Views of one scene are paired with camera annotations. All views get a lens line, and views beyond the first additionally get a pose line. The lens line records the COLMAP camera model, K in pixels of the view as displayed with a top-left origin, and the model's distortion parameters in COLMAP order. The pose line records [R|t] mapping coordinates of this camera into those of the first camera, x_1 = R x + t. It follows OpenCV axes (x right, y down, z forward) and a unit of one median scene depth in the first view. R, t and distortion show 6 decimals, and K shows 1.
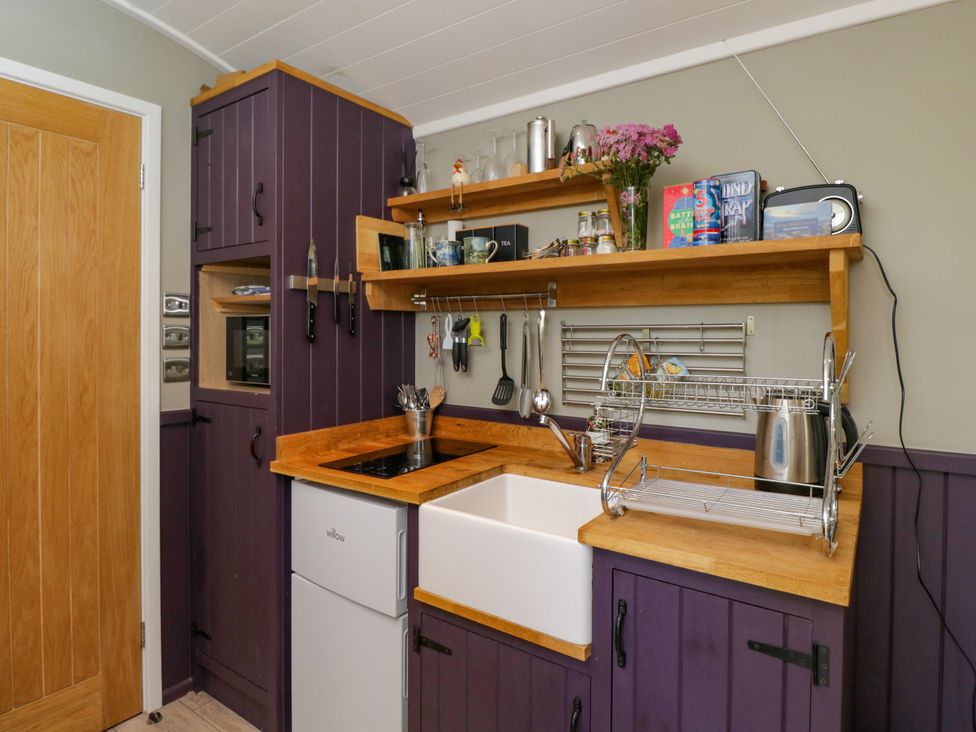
lens RADIAL K [[549.3, 0, 522.7], [0, 549.3, 339.3], [0, 0, 1]] dist [-0.010950, -0.004916]
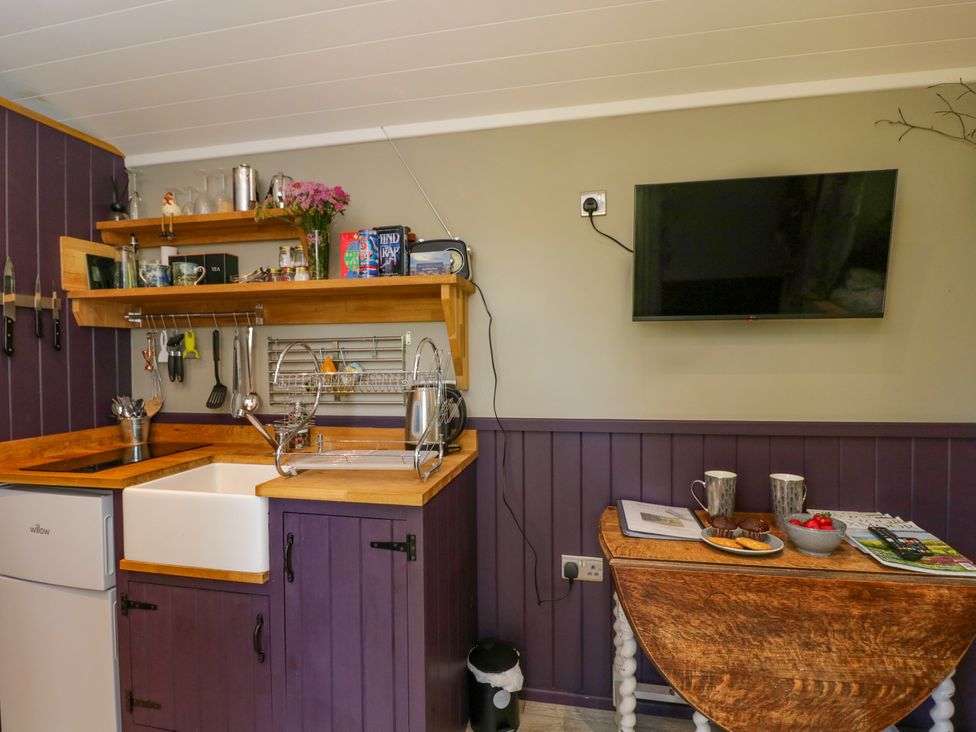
lens RADIAL K [[508.5, 0, 484.9], [0, 508.5, 367.4], [0, 0, 1]] dist [-0.002003, -0.013062]
pose [[0.931351, -0.018977, 0.363629, 0.115637], [0.016207, 0.999812, 0.010669, 0.034146], [-0.363763, -0.004043, 0.931483, -0.231650]]
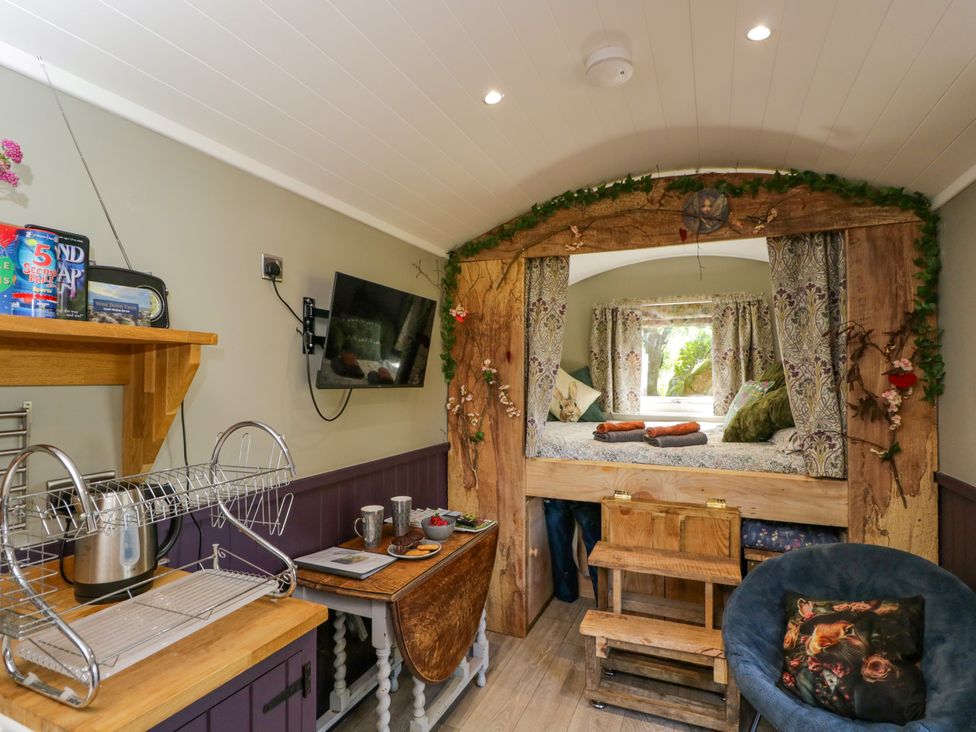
lens RADIAL K [[508.5, 0, 484.0], [0, 508.5, 368.4], [0, 0, 1]] dist [-0.002003, -0.013062]
pose [[-0.155862, 0.012872, 0.987695, -0.381001], [0.006371, 0.999907, -0.012026, -0.068268], [-0.987758, 0.004418, -0.155930, 0.400362]]
